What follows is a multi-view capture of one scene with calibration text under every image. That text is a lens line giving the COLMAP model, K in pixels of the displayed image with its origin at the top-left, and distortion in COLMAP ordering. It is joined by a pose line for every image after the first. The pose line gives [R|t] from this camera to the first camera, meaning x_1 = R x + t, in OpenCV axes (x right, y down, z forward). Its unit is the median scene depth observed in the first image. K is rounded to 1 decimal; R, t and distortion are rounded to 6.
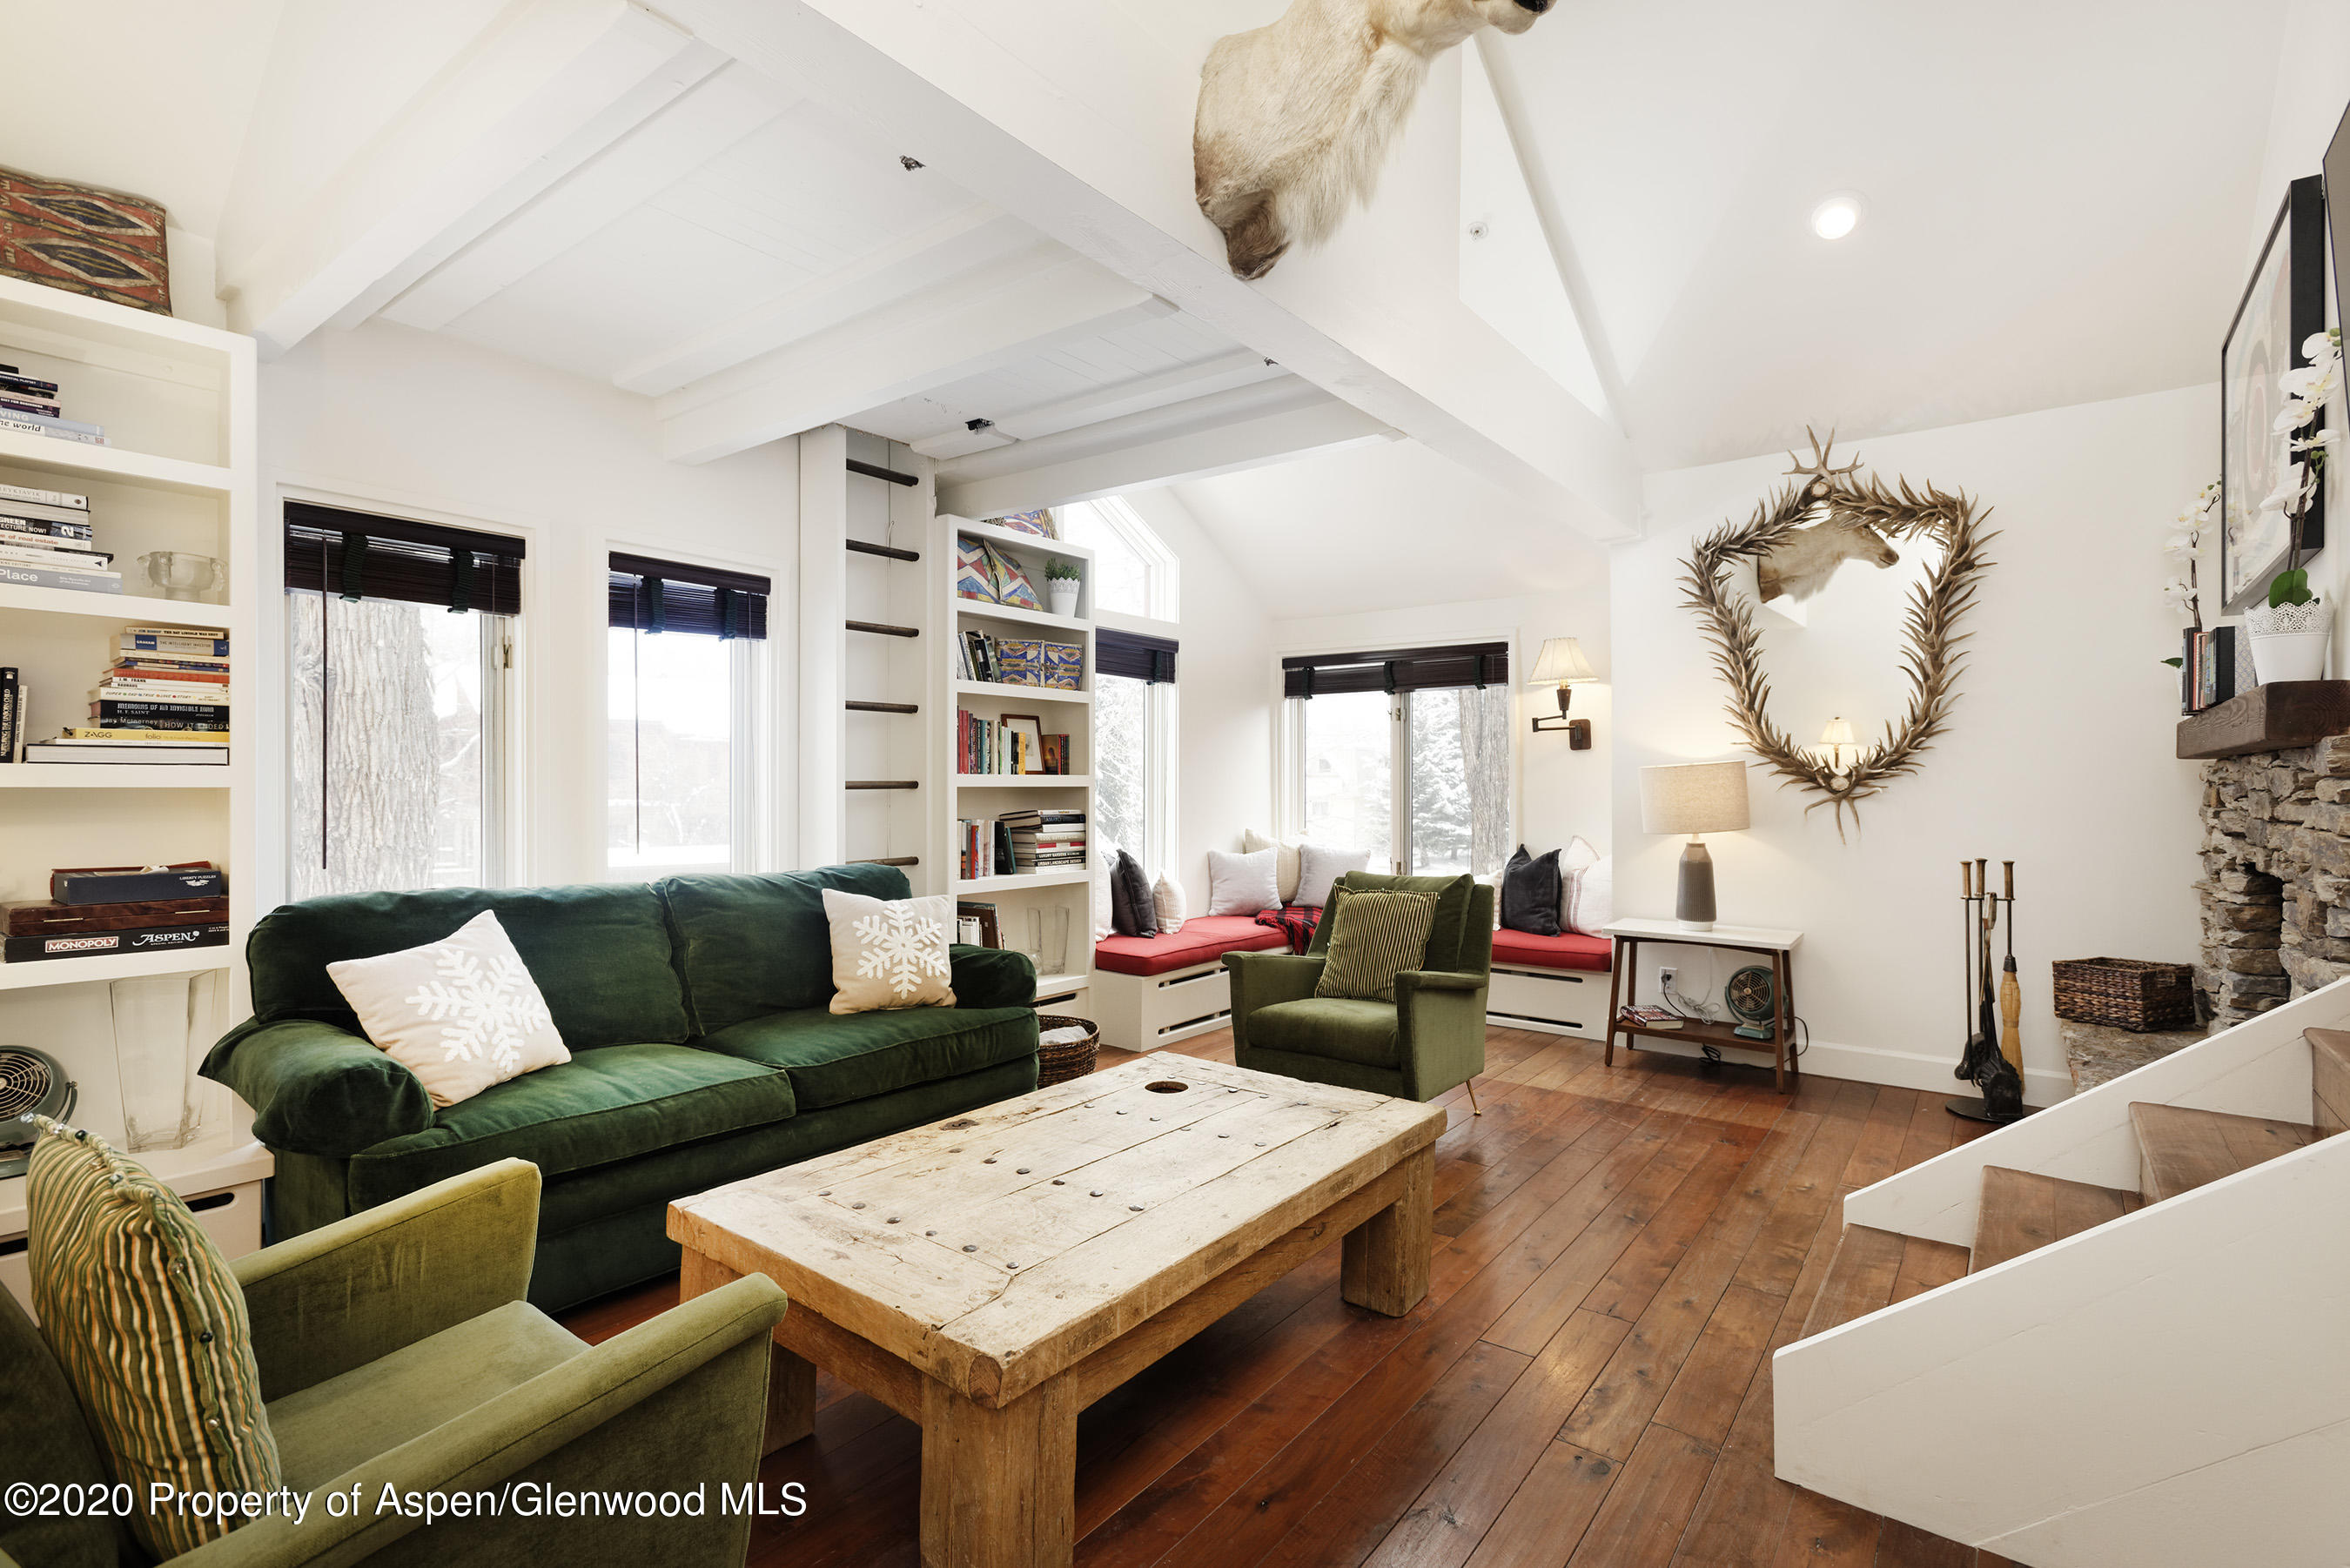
lens RADIAL K [[1100.4, 0, 1175.0], [0, 1100.4, 784.0], [0, 0, 1]] dist [0.000206, 0.000017]
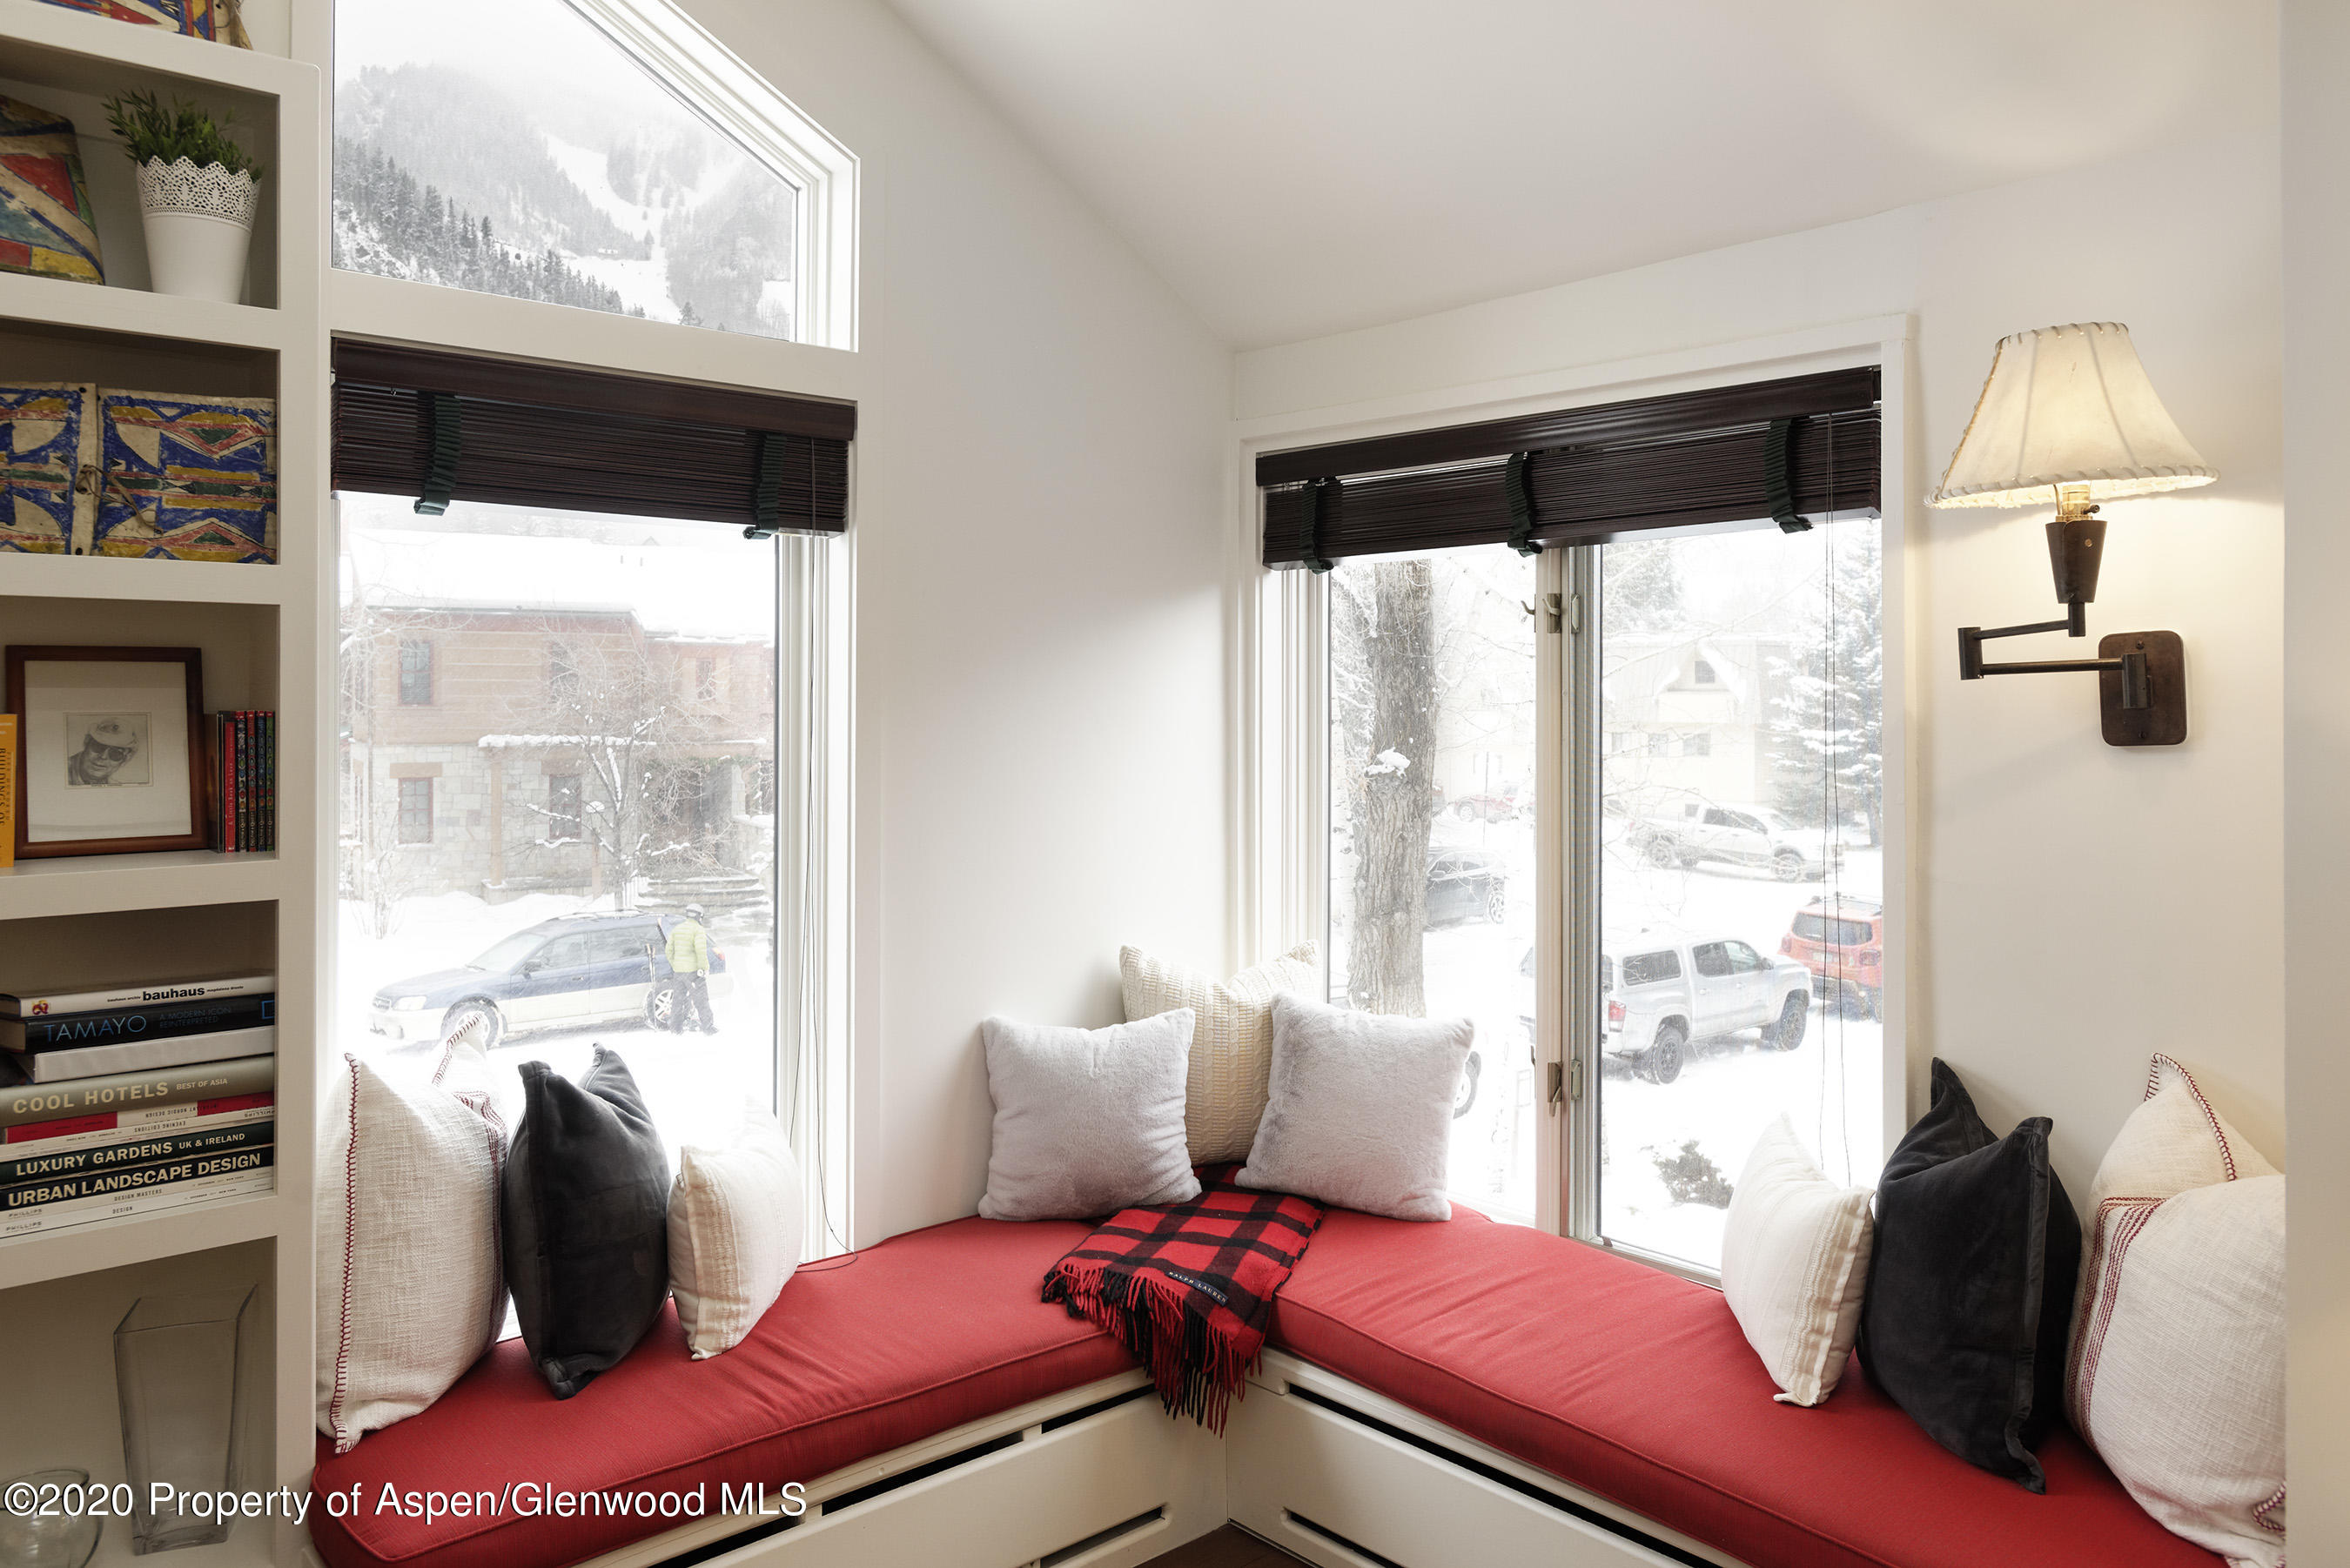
lens RADIAL K [[1777.7, 0, 1175.0], [0, 1777.7, 784.0], [0, 0, 1]] dist [-0.002185, -0.002740]
pose [[0.987938, 0.001974, -0.154838, 0.192457], [0.004976, 0.998998, 0.044485, -0.040561], [0.154771, -0.044719, 0.986938, 0.506904]]
